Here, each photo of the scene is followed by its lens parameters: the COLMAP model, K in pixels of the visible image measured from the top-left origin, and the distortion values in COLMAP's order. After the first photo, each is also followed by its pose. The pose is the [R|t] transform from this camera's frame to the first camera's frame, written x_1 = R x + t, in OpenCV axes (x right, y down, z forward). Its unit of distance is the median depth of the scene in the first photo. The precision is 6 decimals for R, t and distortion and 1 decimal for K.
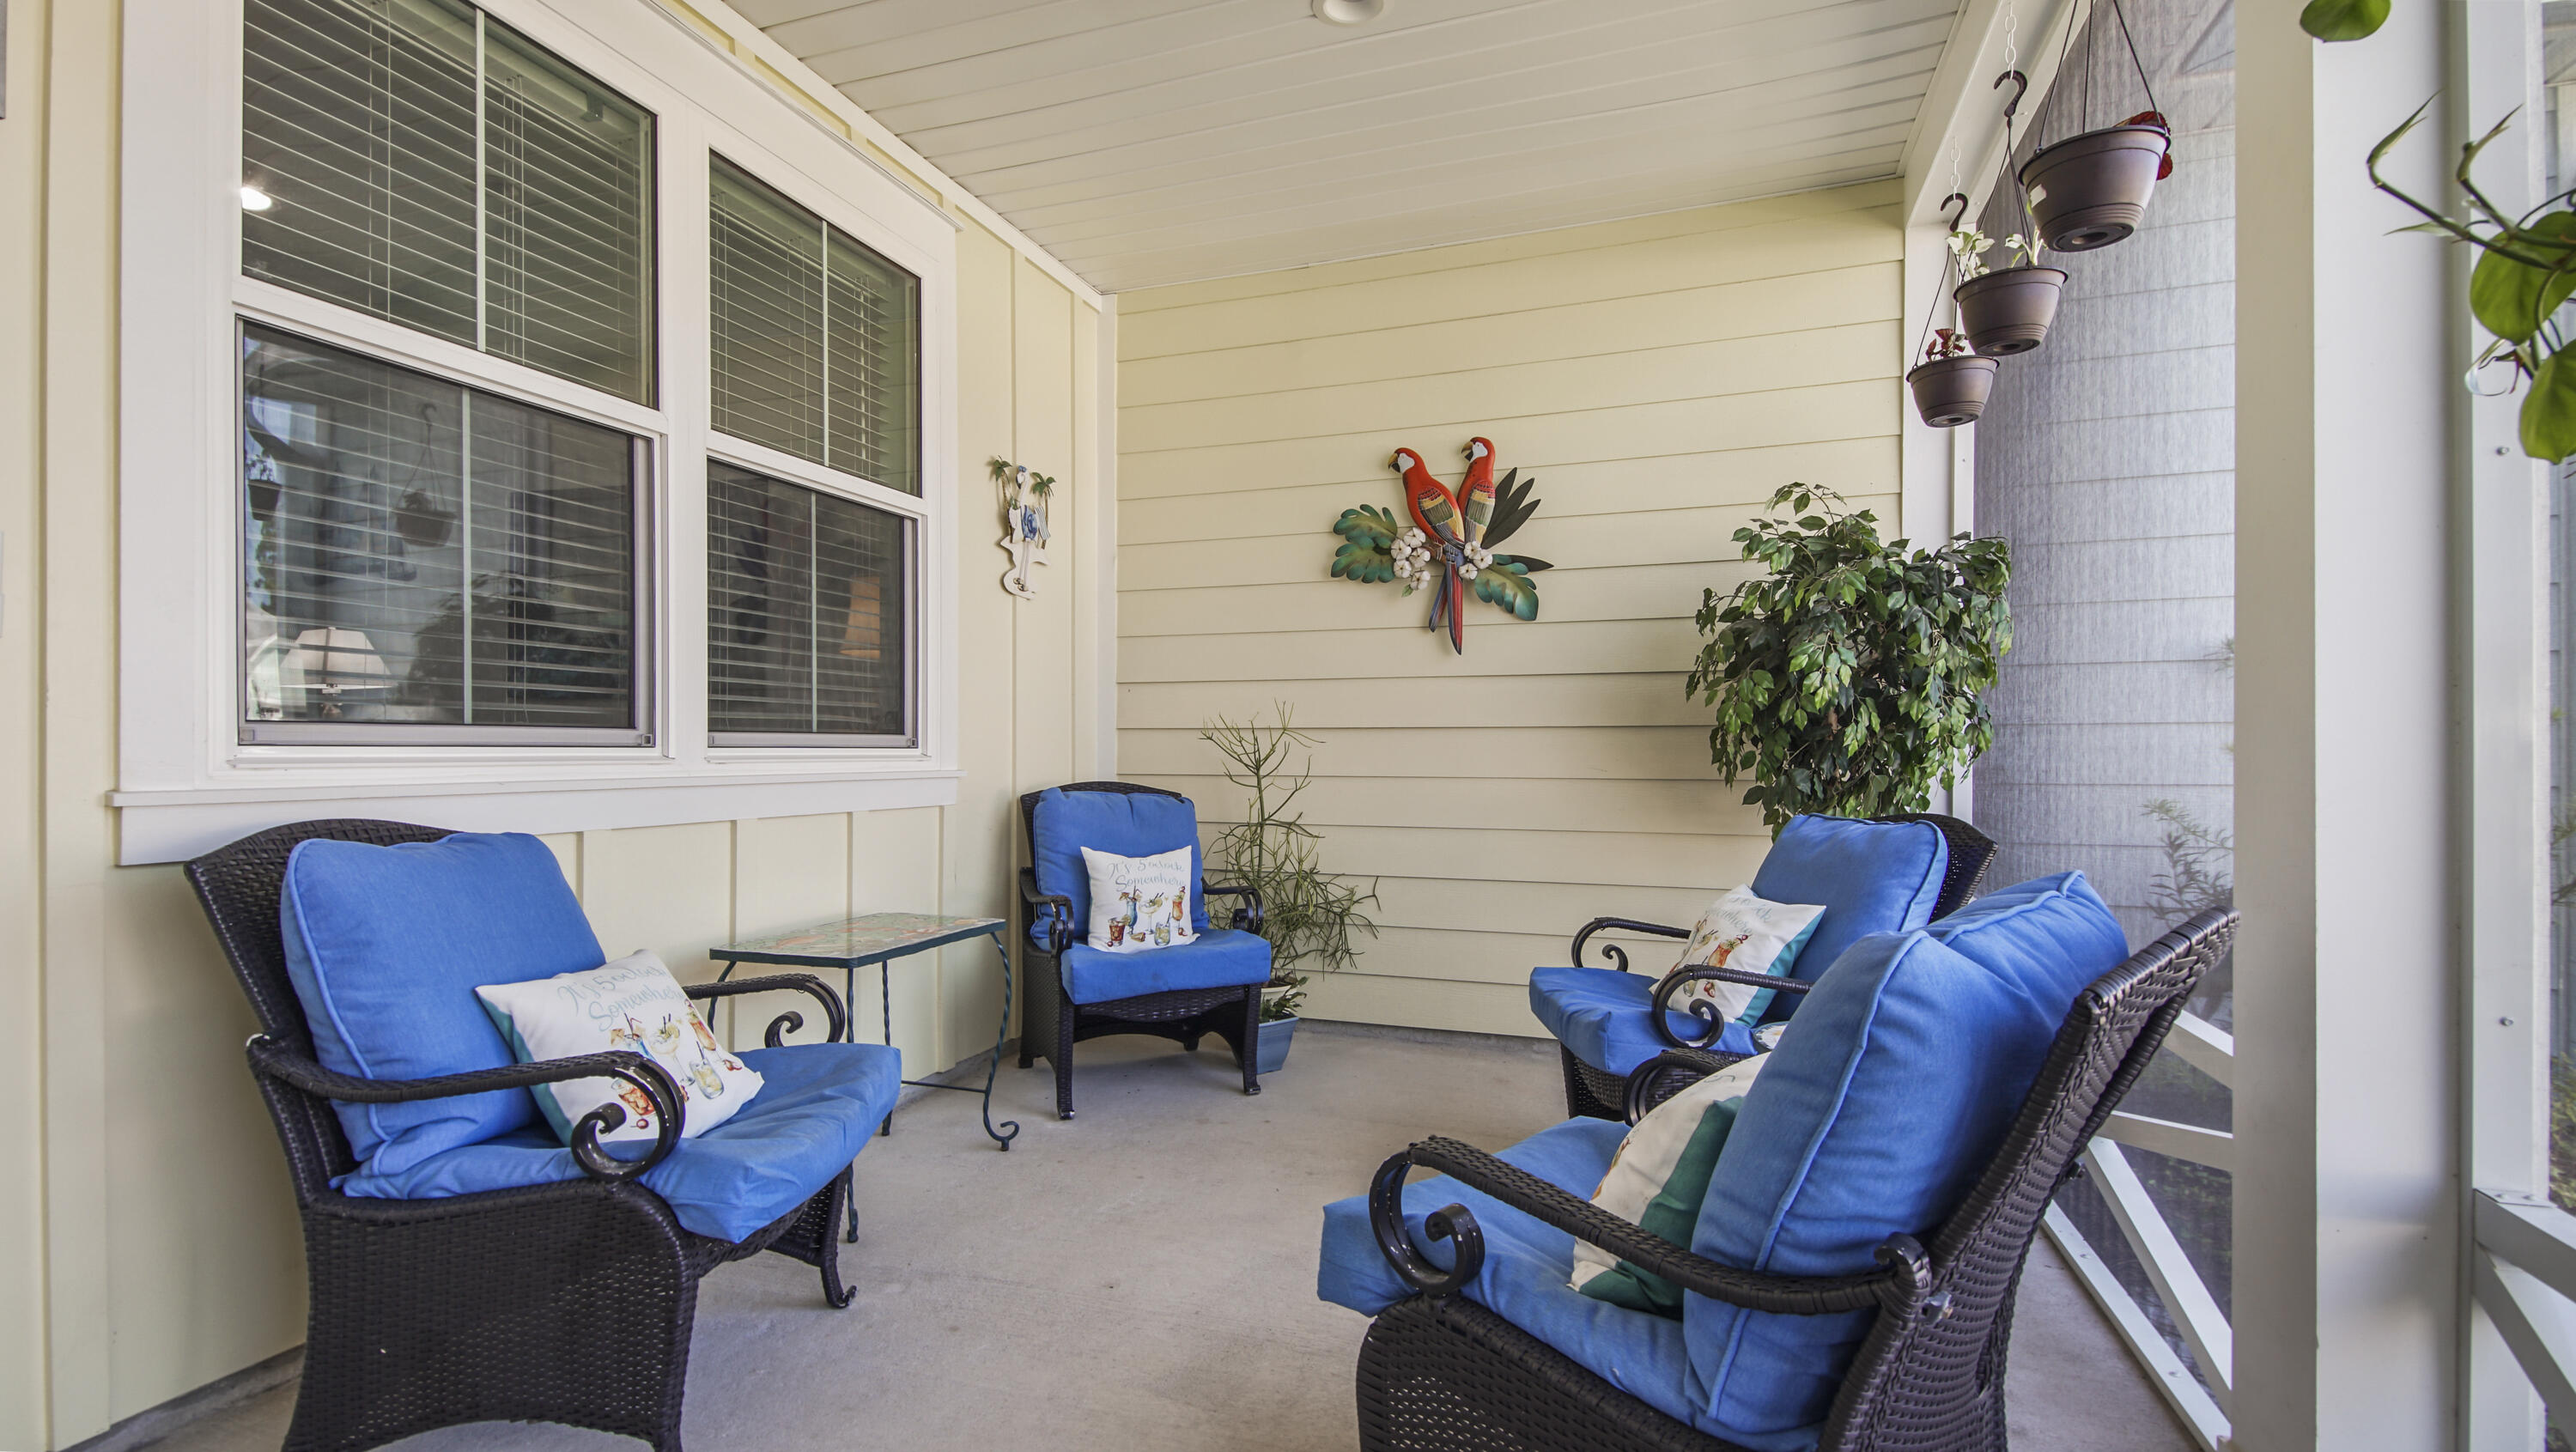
lens RADIAL K [[1147.6, 0, 1290.3], [0, 1147.6, 755.6], [0, 0, 1]] dist [0.036956, -0.020693]
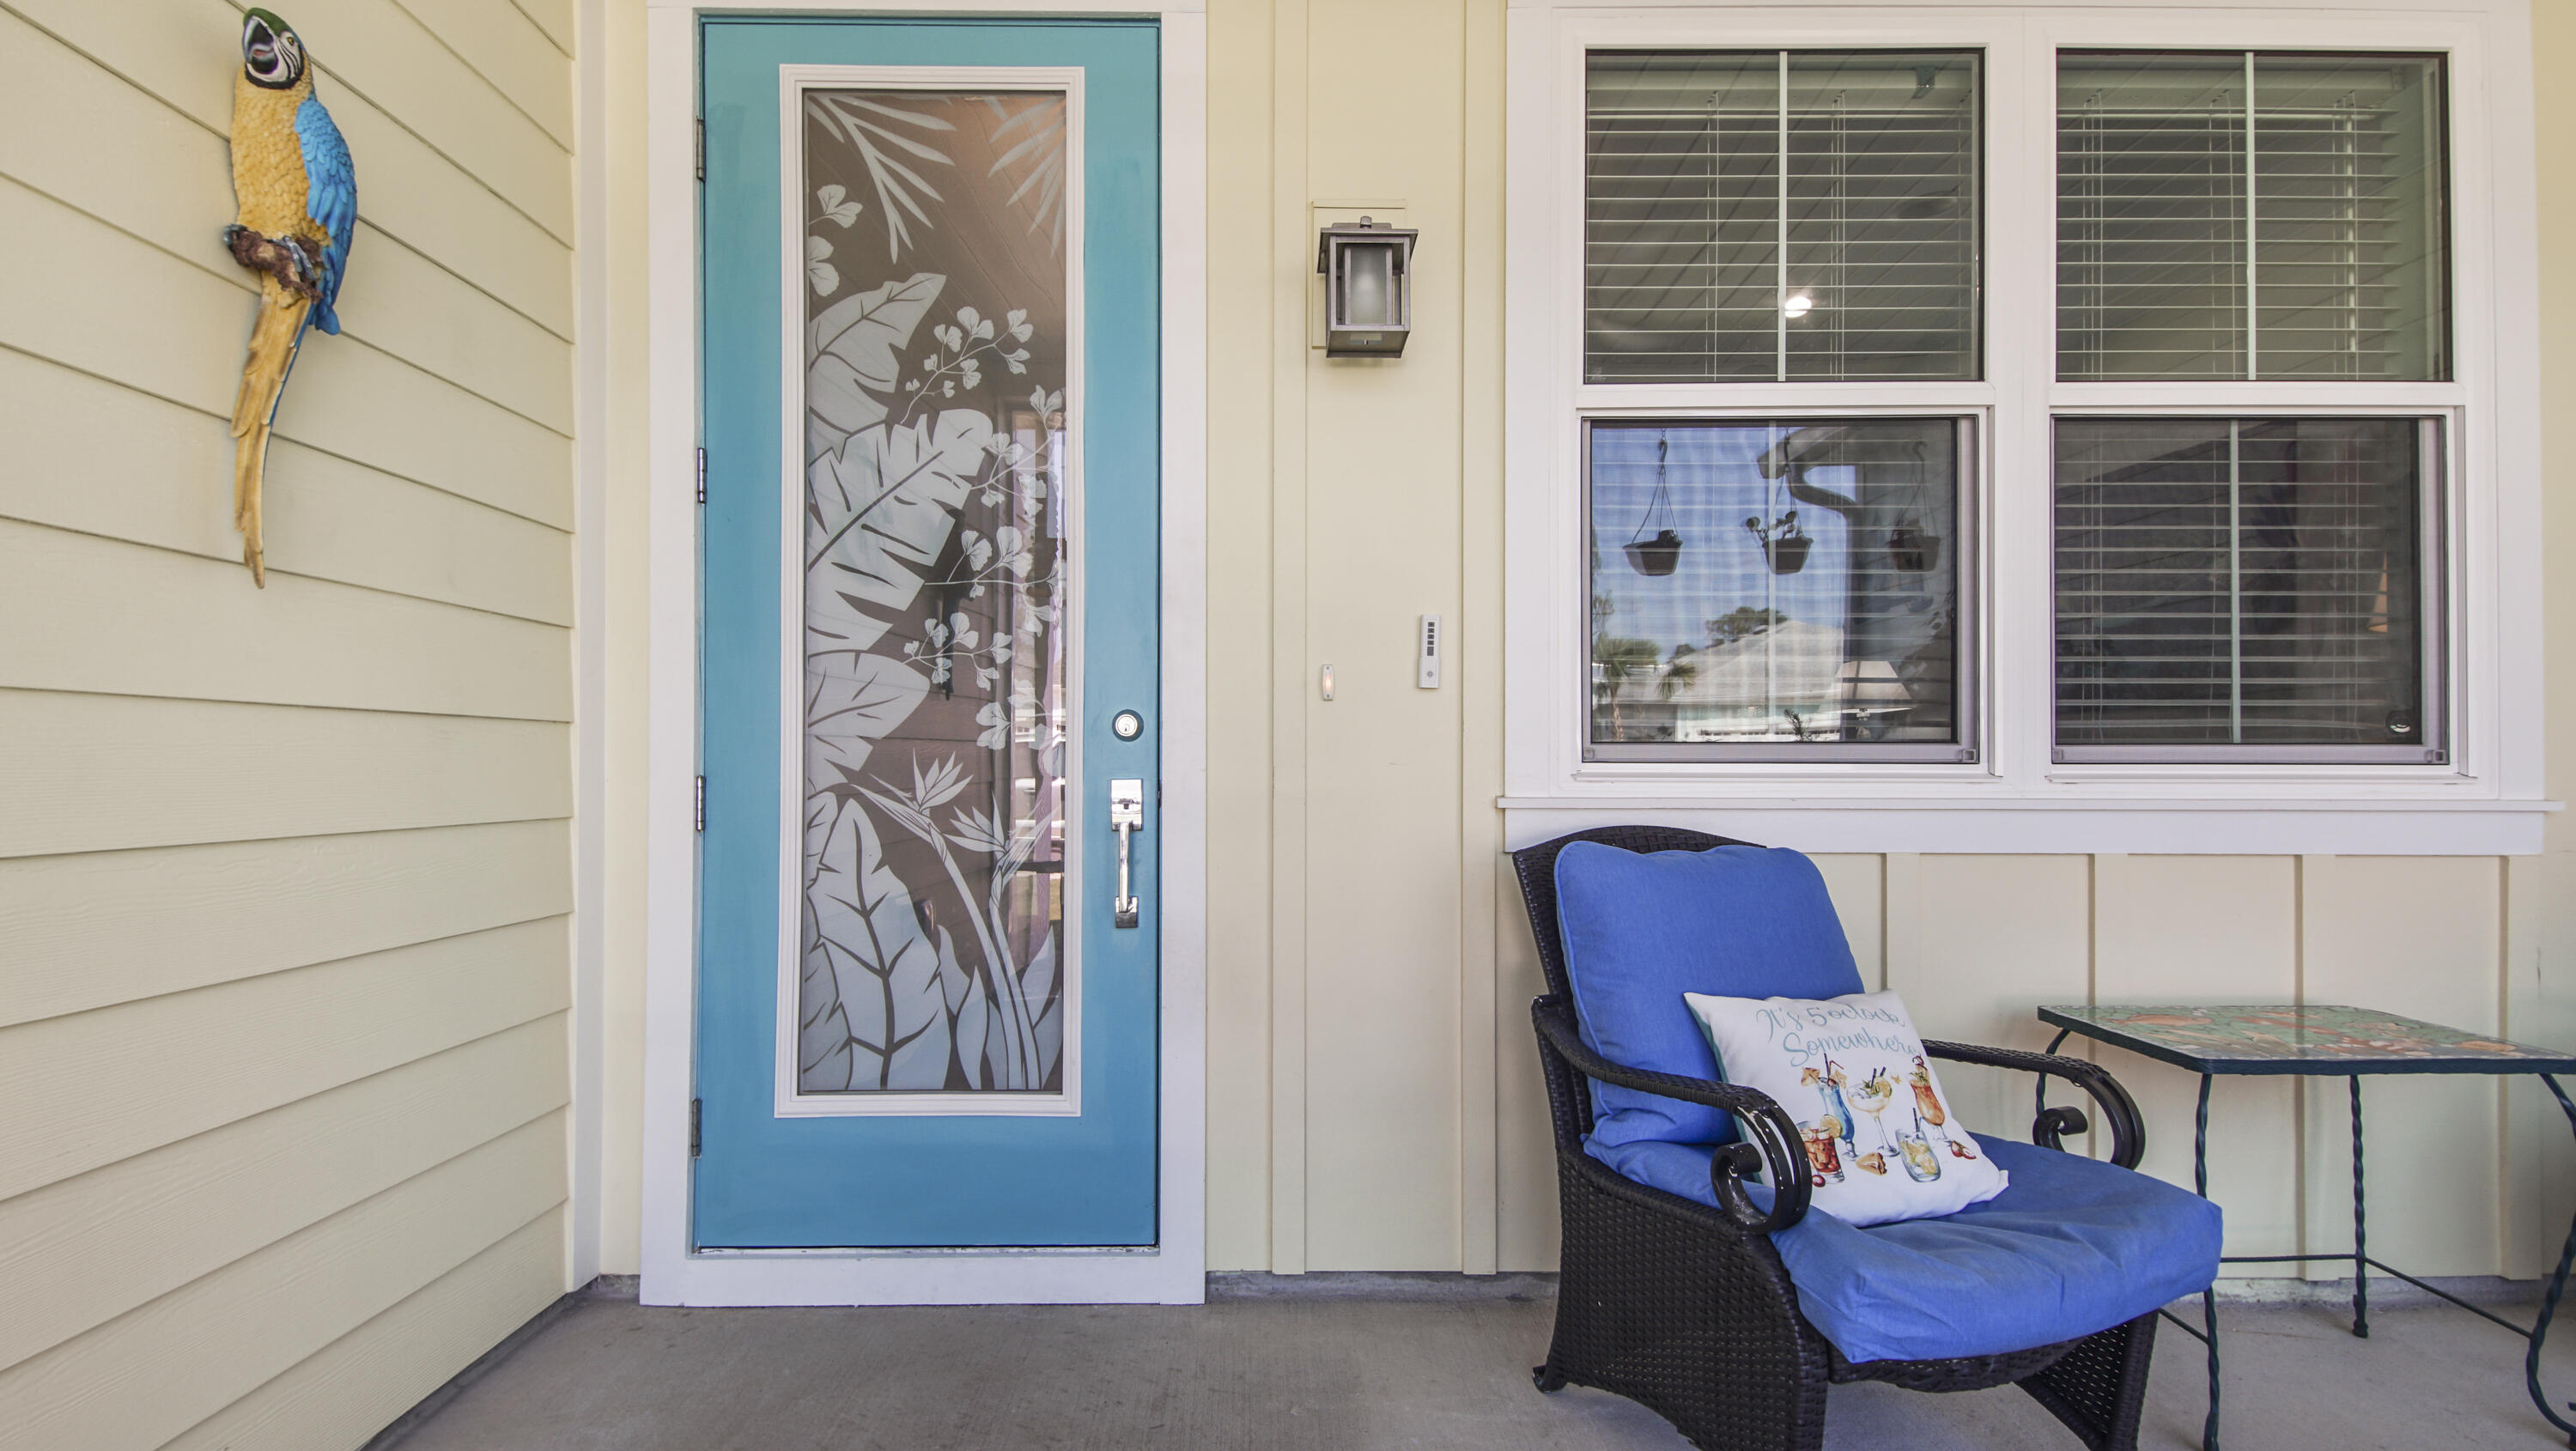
lens RADIAL K [[1147.6, 0, 1290.3], [0, 1147.6, 755.0], [0, 0, 1]] dist [0.036956, -0.020693]
pose [[0.330489, -0.010528, -0.943751, 0.110801], [-0.006545, 0.999888, -0.013446, 0.001504], [0.943787, 0.010621, 0.330383, 0.219048]]
